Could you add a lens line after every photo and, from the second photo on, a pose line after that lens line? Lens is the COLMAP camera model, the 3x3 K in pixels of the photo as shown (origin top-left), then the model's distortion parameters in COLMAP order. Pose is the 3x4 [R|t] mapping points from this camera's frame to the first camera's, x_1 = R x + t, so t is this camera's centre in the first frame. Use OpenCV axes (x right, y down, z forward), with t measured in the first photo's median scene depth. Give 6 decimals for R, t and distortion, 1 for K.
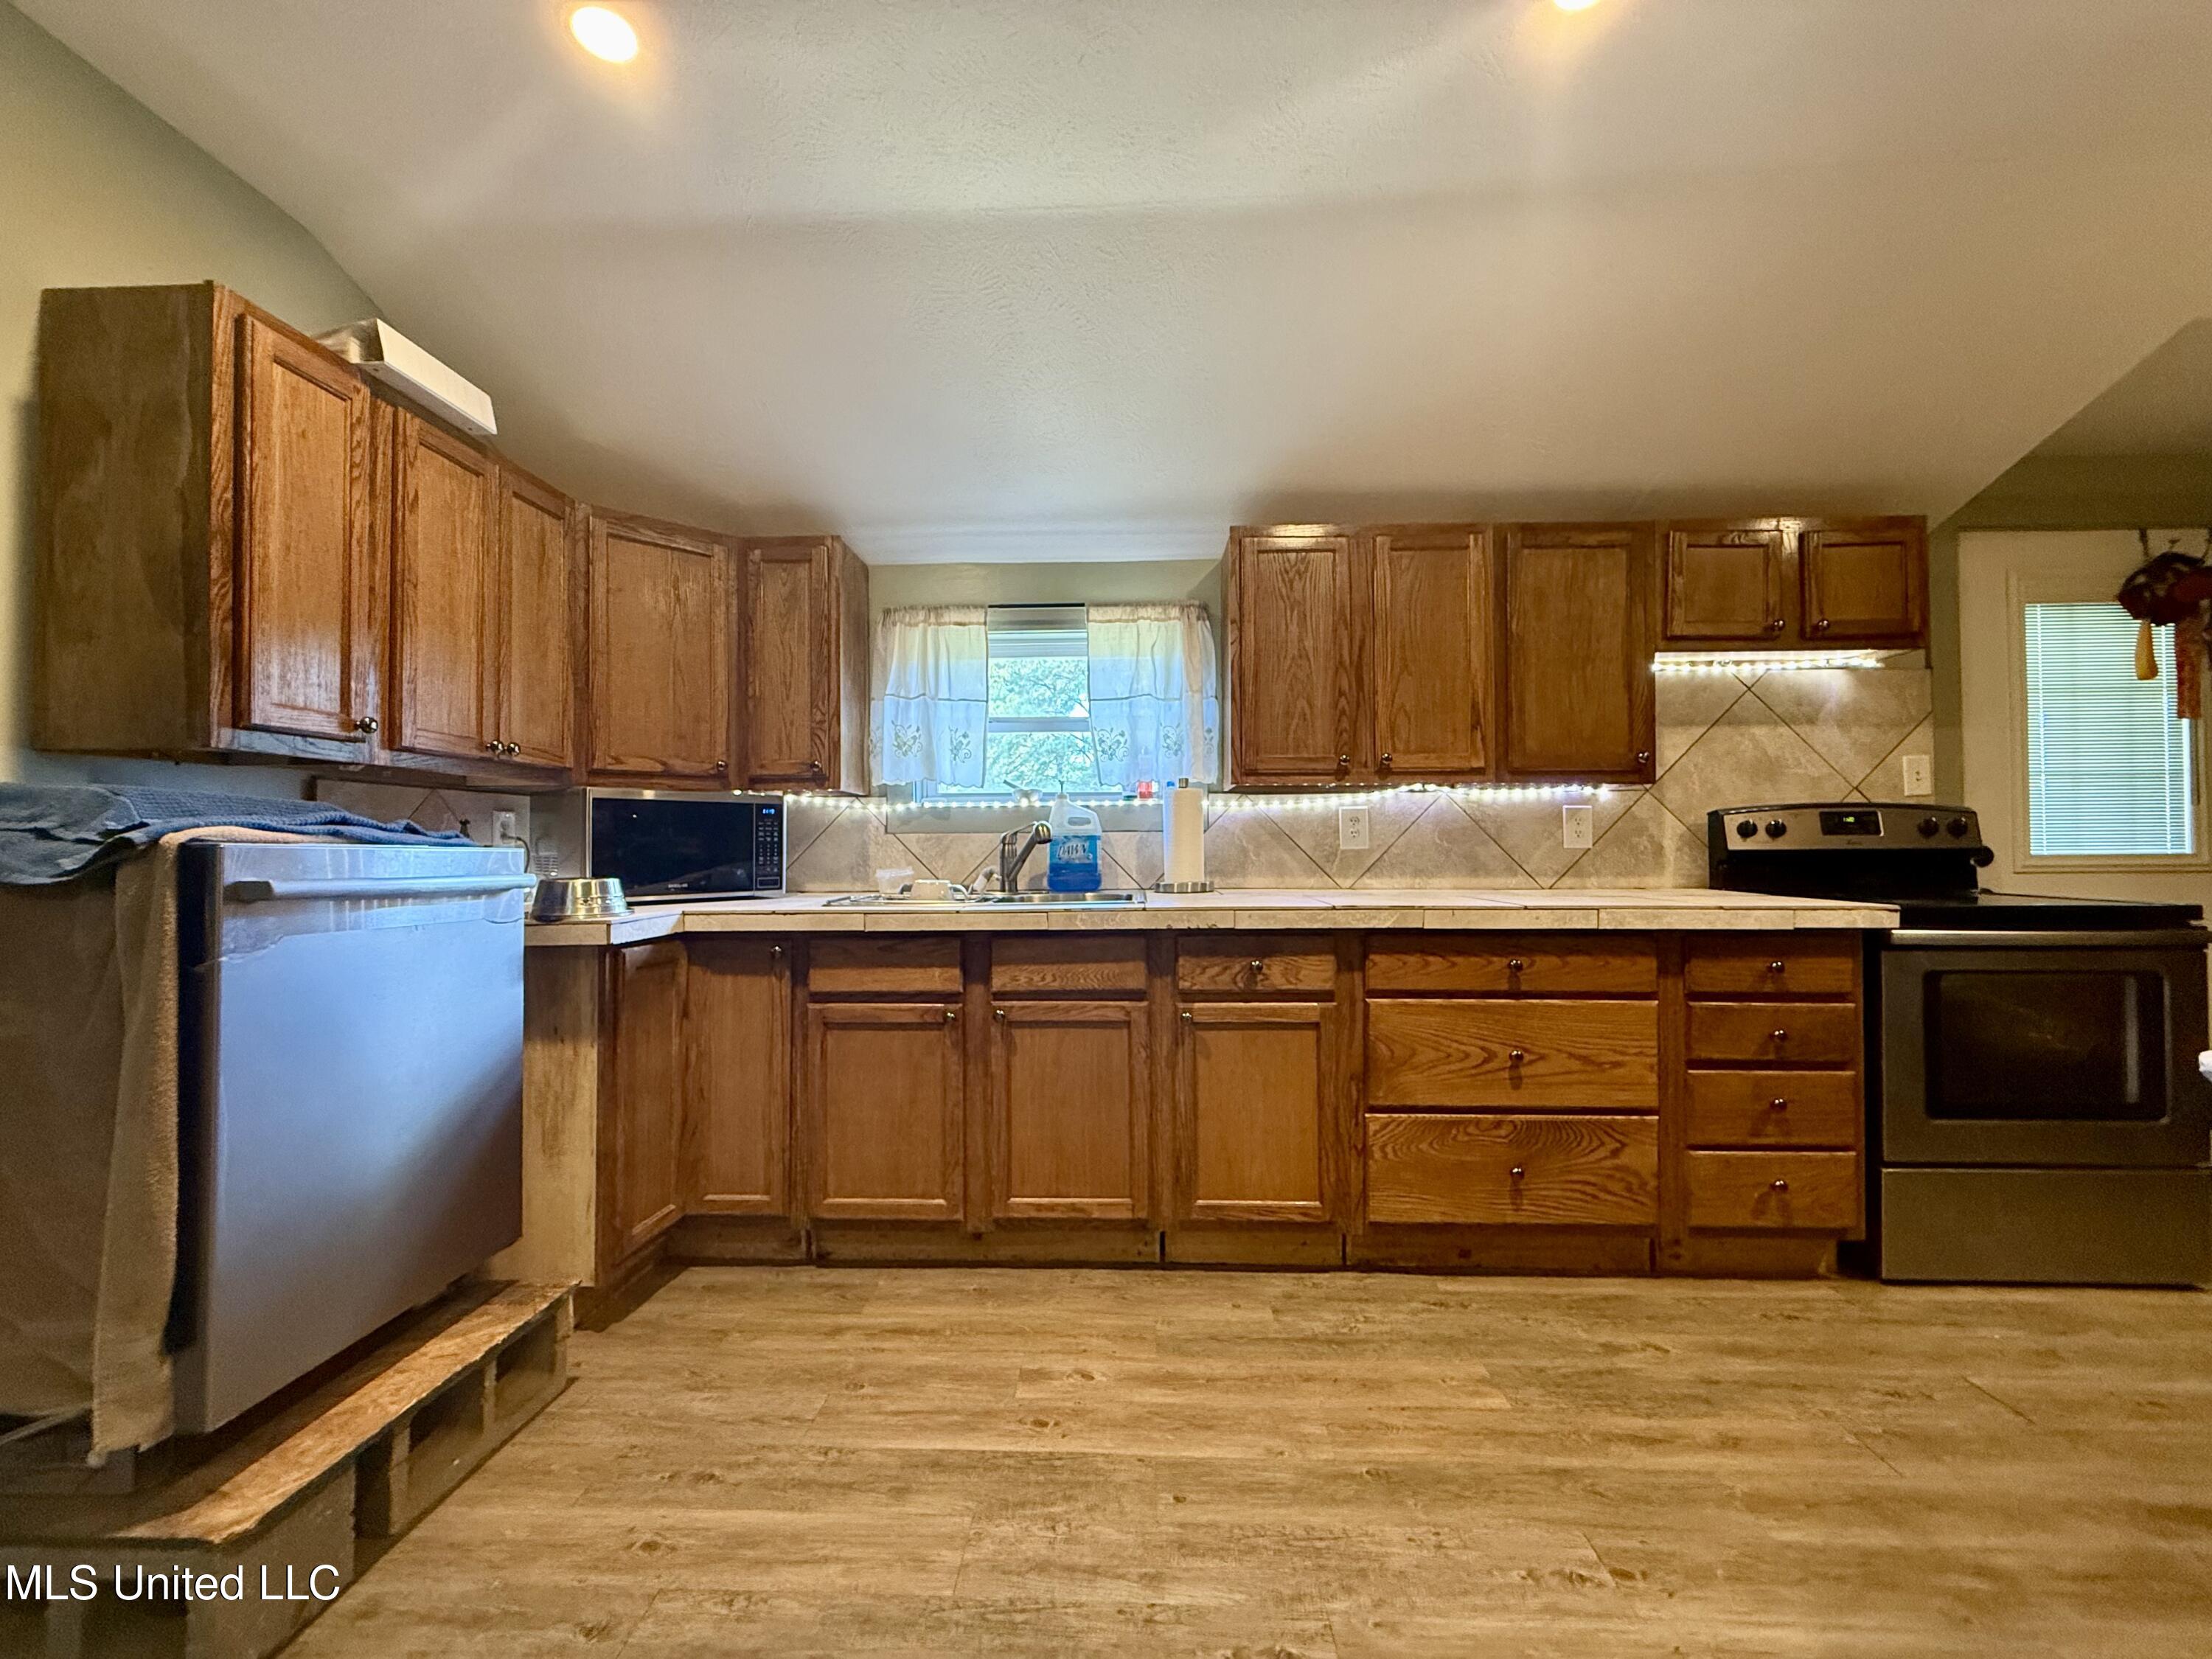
lens RADIAL K [[886.2, 0, 1100.7], [0, 886.2, 829.6], [0, 0, 1]] dist [-0.001339, -0.000394]
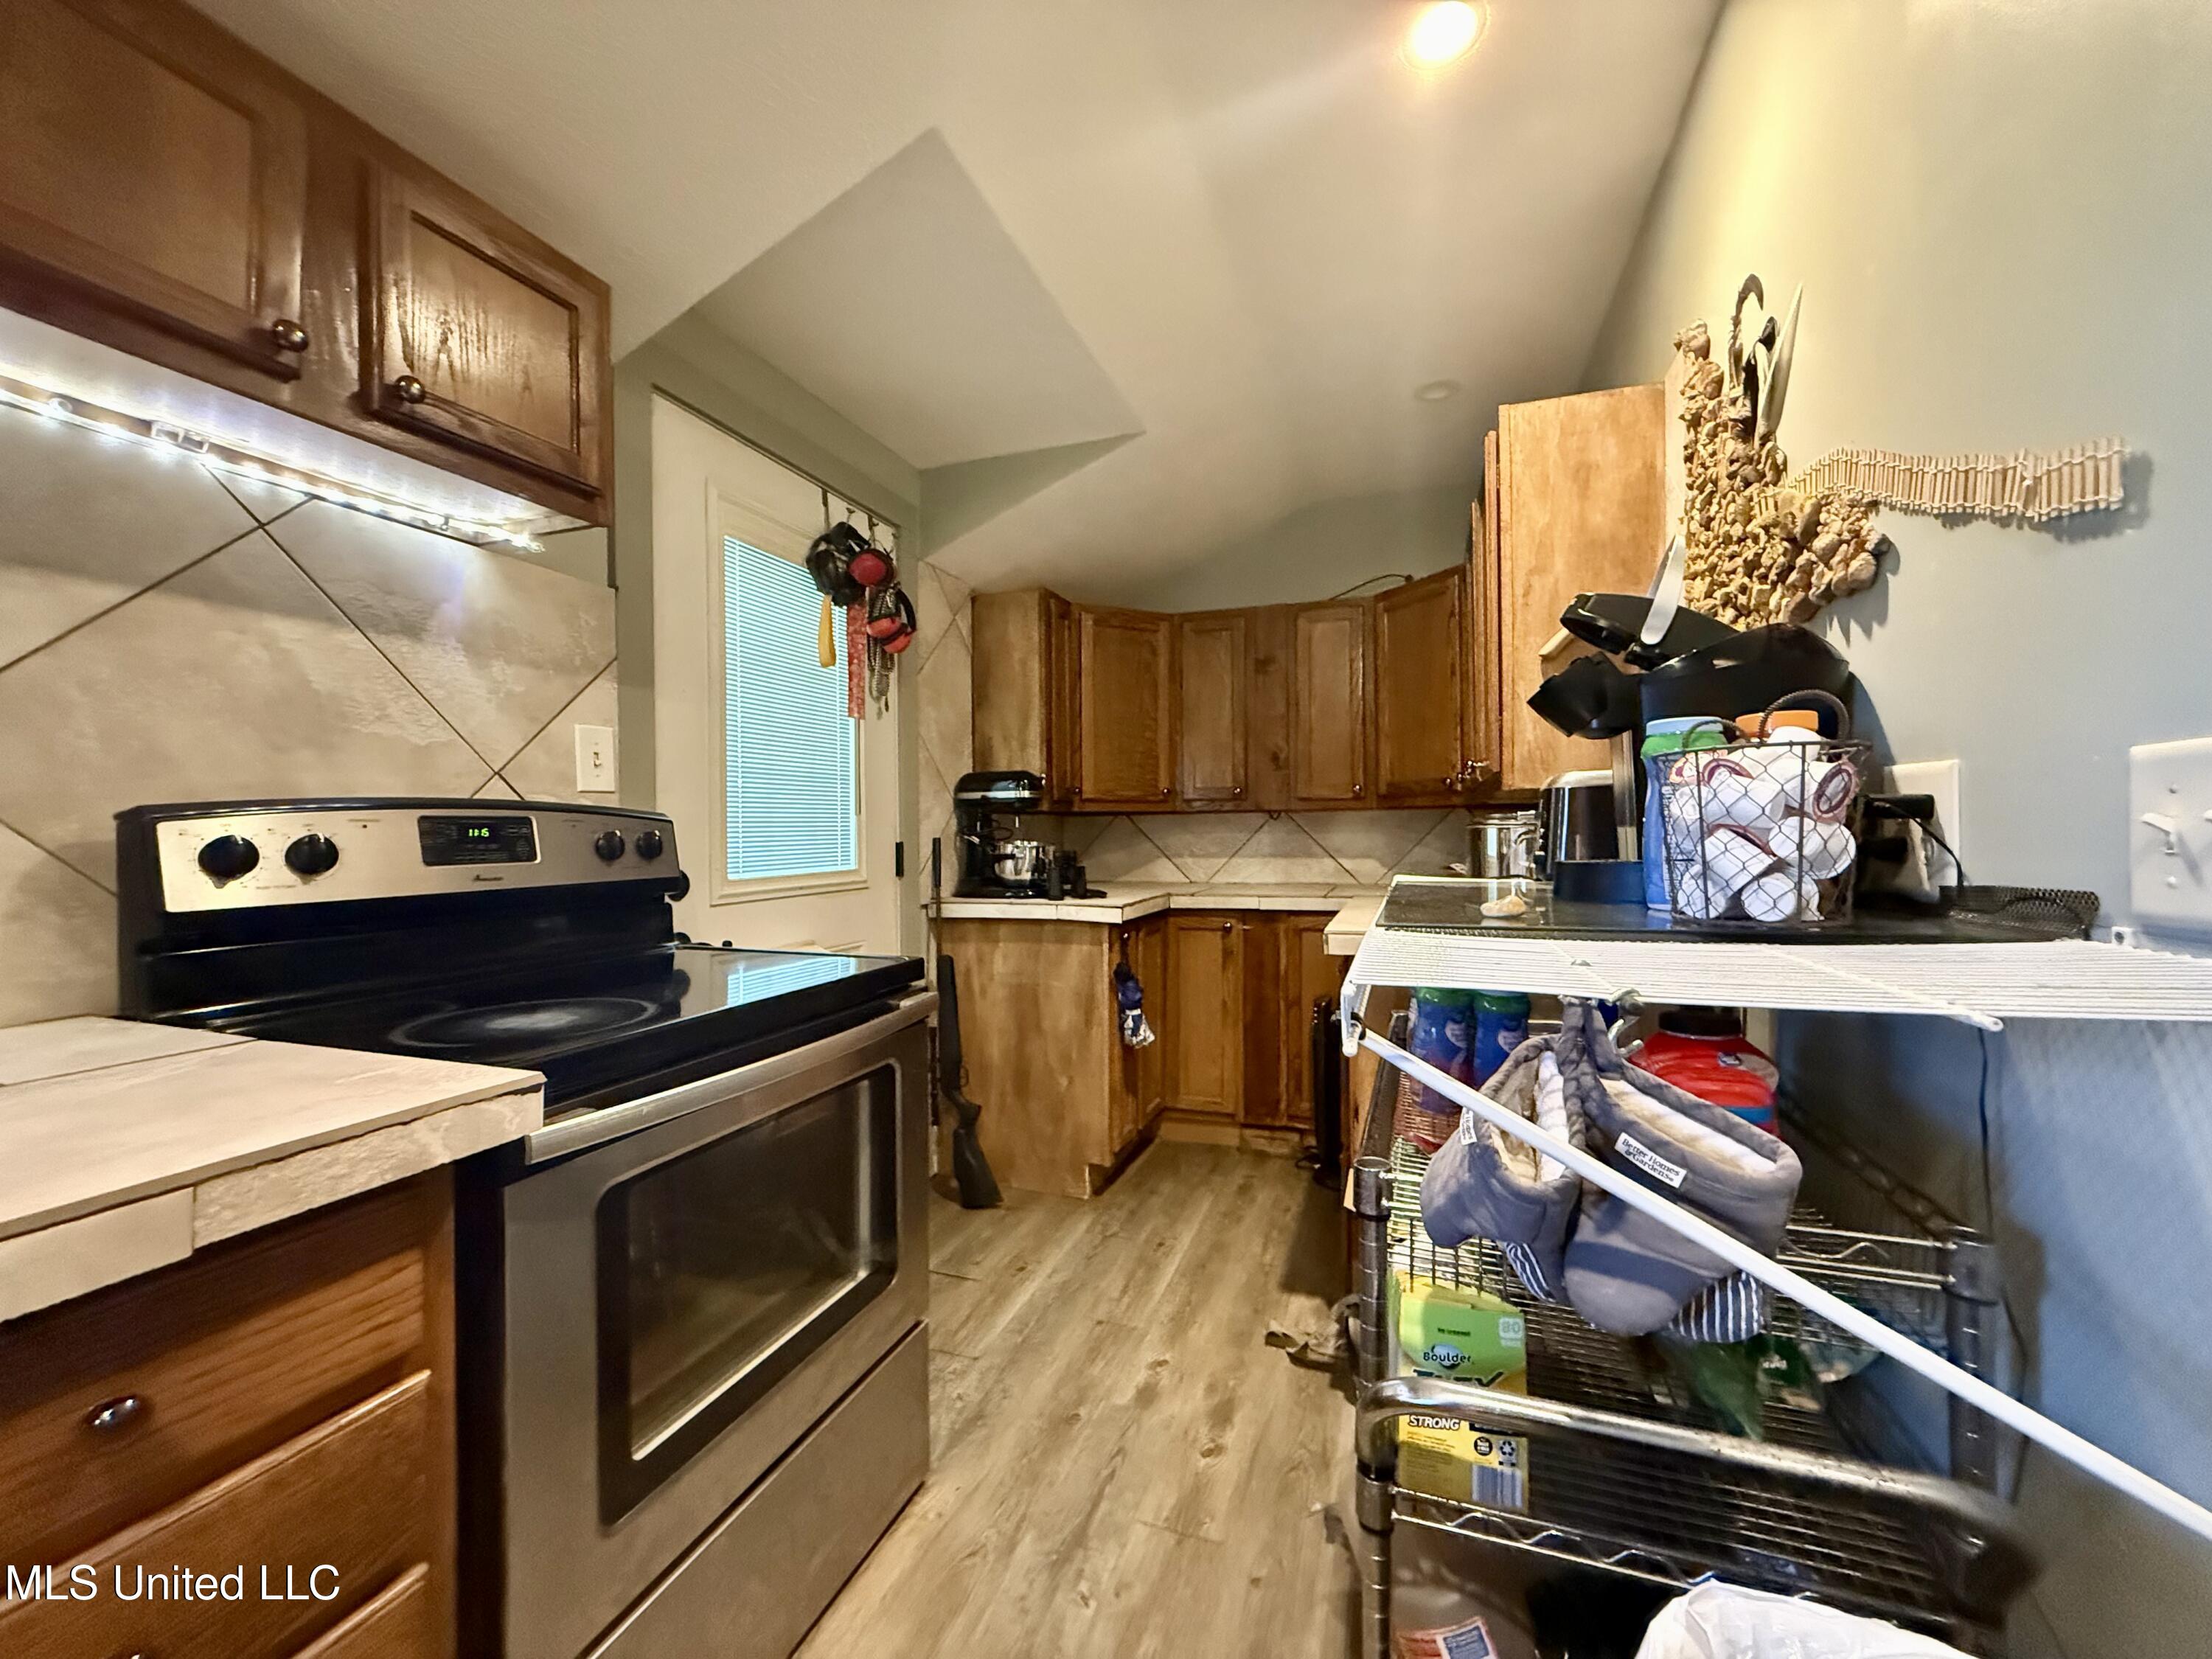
lens RADIAL K [[886.2, 0, 1105.4], [0, 886.2, 826.1], [0, 0, 1]] dist [-0.001339, -0.000394]
pose [[0.305025, 0.005876, 0.952326, 0.455141], [-0.003702, 0.999981, -0.004984, -0.013233], [-0.952337, -0.002006, 0.305041, 0.485685]]
